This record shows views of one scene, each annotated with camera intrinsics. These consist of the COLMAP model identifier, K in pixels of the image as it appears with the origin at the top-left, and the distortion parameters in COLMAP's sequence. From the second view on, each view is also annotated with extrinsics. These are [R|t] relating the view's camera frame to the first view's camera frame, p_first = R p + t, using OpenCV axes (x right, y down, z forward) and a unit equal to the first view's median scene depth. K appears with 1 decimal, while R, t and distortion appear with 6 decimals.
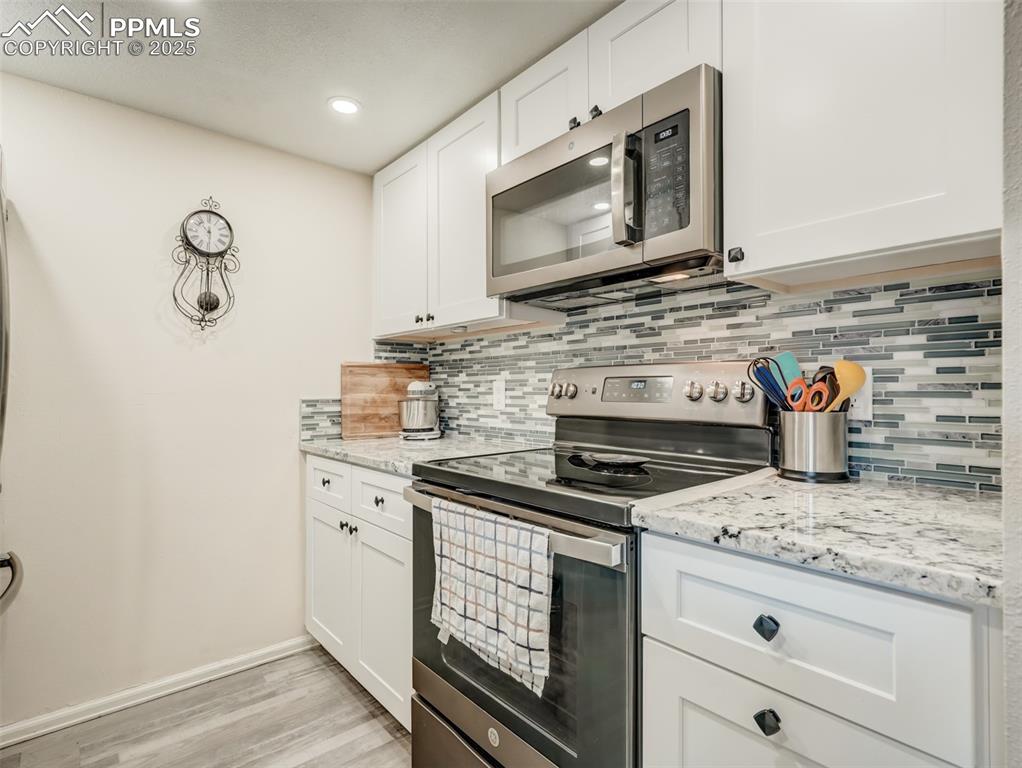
lens RADIAL K [[522.1, 0, 511.2], [0, 522.1, 387.5], [0, 0, 1]] dist [-0.000629, 0.000257]
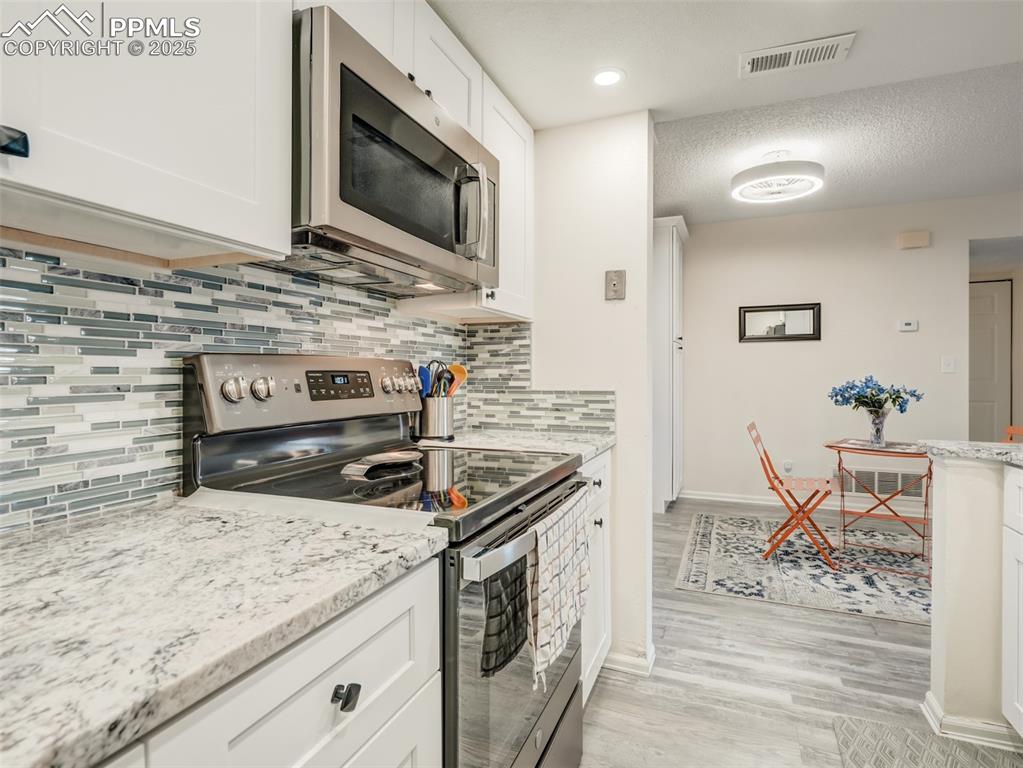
lens RADIAL K [[520.7, 0, 512.8], [0, 520.7, 377.9], [0, 0, 1]] dist [-0.003206, 0.000045]
pose [[-0.444496, 0.001824, 0.895779, -0.624569], [0.004138, 0.999991, 0.000017, -0.006668], [-0.895771, 0.003715, -0.444499, 1.043312]]
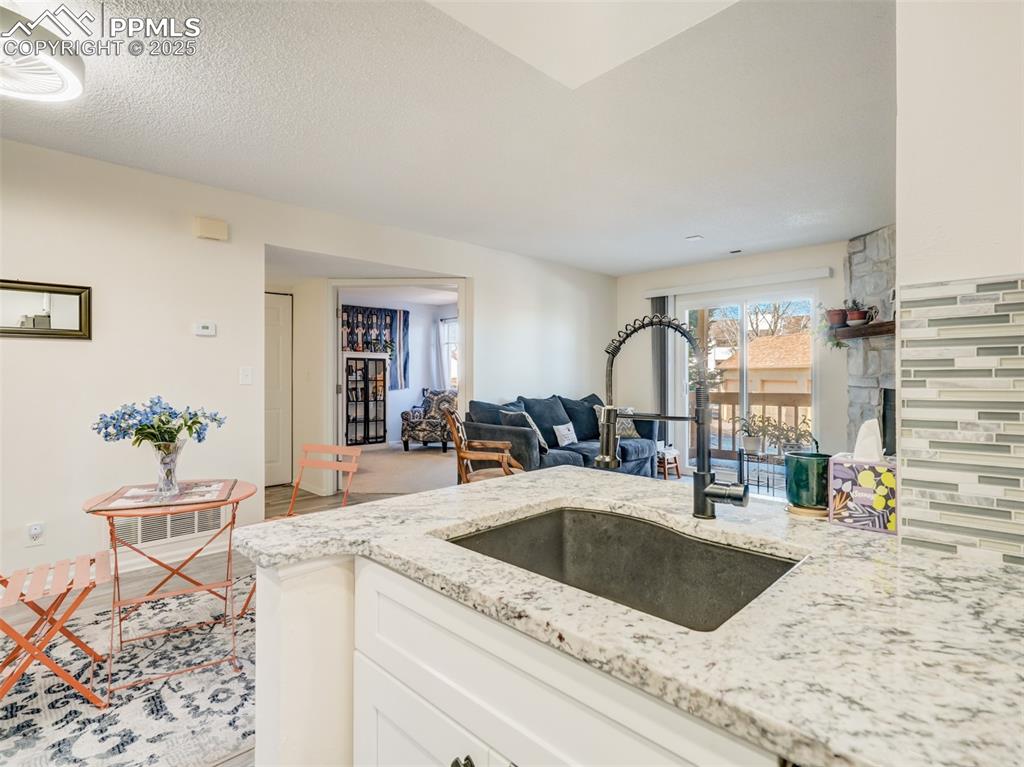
lens RADIAL K [[523.2, 0, 508.3], [0, 523.2, 374.6], [0, 0, 1]] dist [-0.001138, 0.000002]
pose [[-0.997471, 0.006195, -0.070800, -0.328420], [0.006436, 0.999974, -0.003183, -0.048706], [0.070778, -0.003630, -0.997485, 0.475620]]
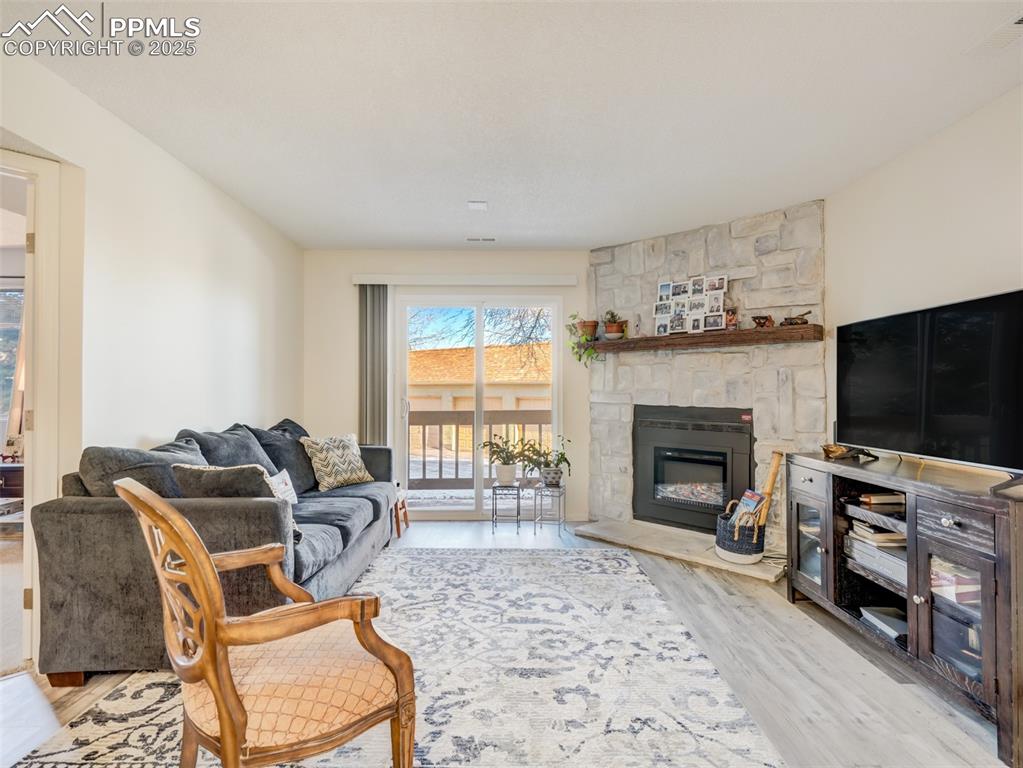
lens RADIAL K [[522.6, 0, 511.7], [0, 522.6, 387.5], [0, 0, 1]] dist [-0.000629, 0.000257]
pose [[-0.638181, -0.002630, -0.769882, -0.018019], [0.002957, 0.999978, -0.005867, -0.046304], [0.769881, -0.006021, -0.638160, -0.824324]]
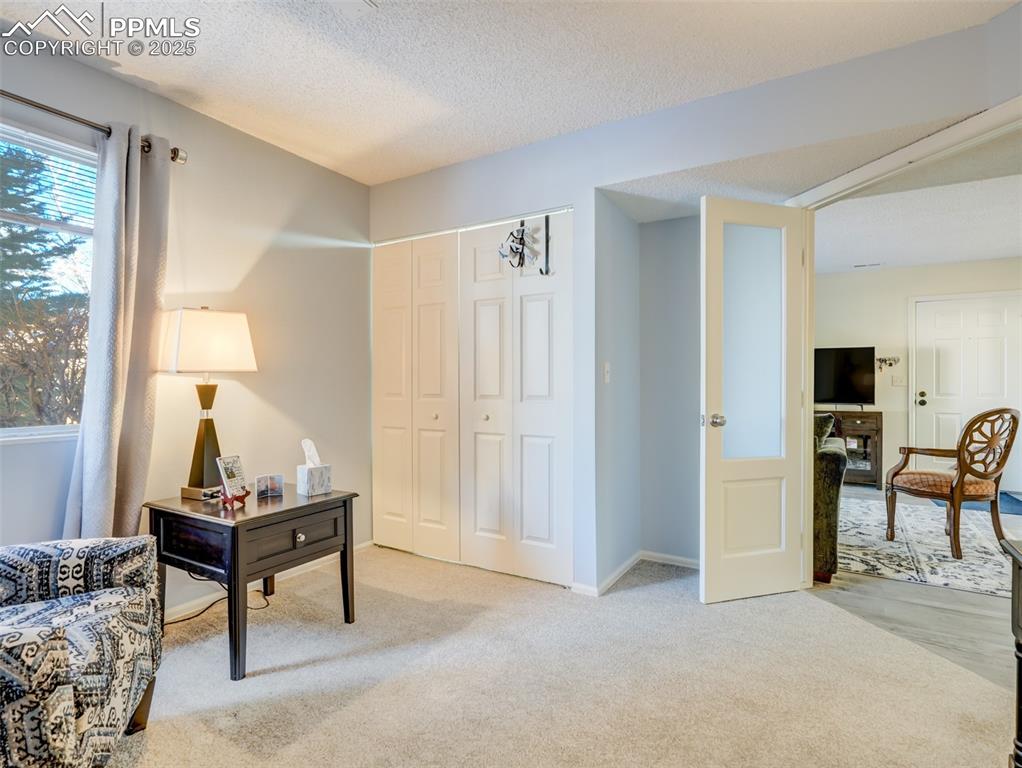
lens RADIAL K [[528.8, 0, 505.9], [0, 528.8, 386.3], [0, 0, 1]] dist [-0.000770, -0.000271]
pose [[0.307090, 0.011994, -0.951605, 1.043084], [0.000027, 0.999920, 0.012612, -0.037816], [0.951681, -0.003898, 0.307065, -3.935557]]
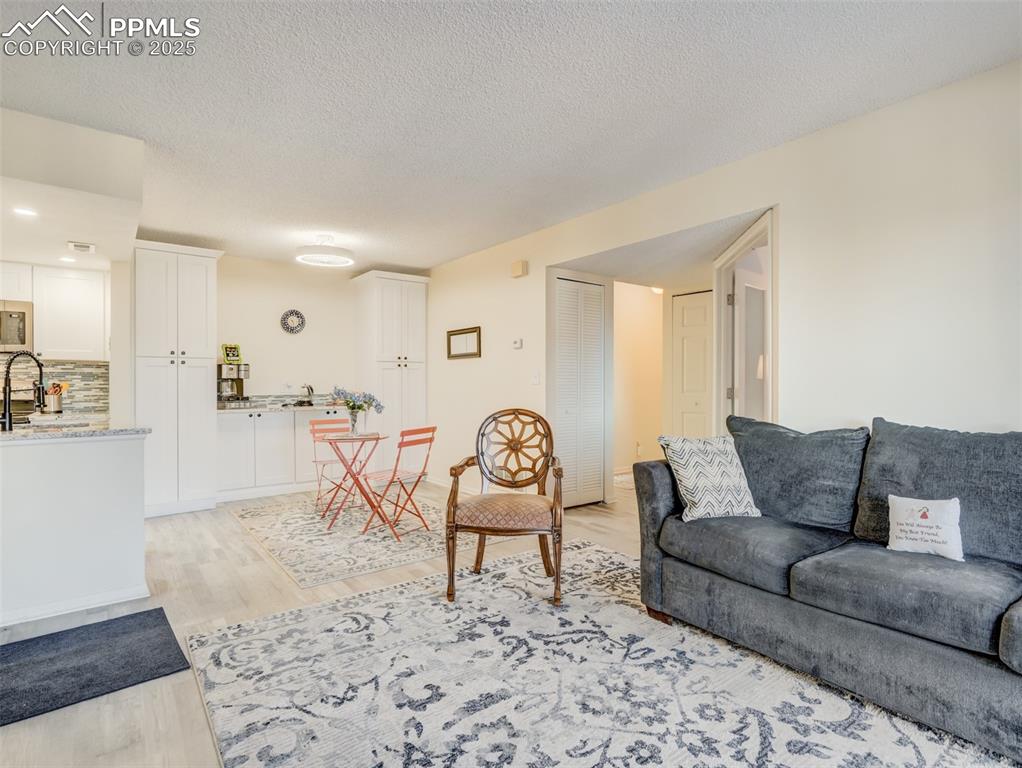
lens RADIAL K [[528.8, 0, 505.9], [0, 528.8, 386.3], [0, 0, 1]] dist [-0.000770, -0.000271]
pose [[0.057063, -0.000172, 0.998371, -2.085749], [-0.000862, 1.000000, 0.000222, -0.014181], [-0.998370, -0.000874, 0.057063, -1.697451]]
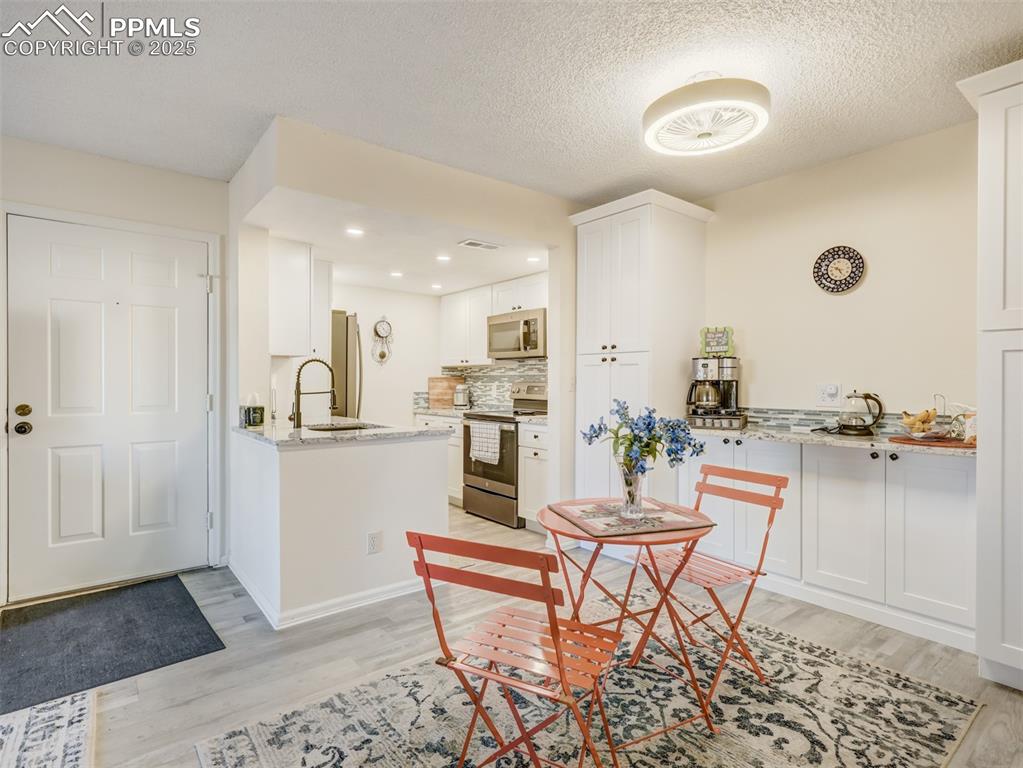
lens RADIAL K [[523.5, 0, 514.2], [0, 523.5, 378.3], [0, 0, 1]] dist [0.000629, 0.000717]
pose [[0.999564, 0.009411, -0.027986, 0.182109], [-0.009515, 0.999948, -0.003565, -0.049699], [0.027951, 0.003830, 0.999602, -1.910199]]
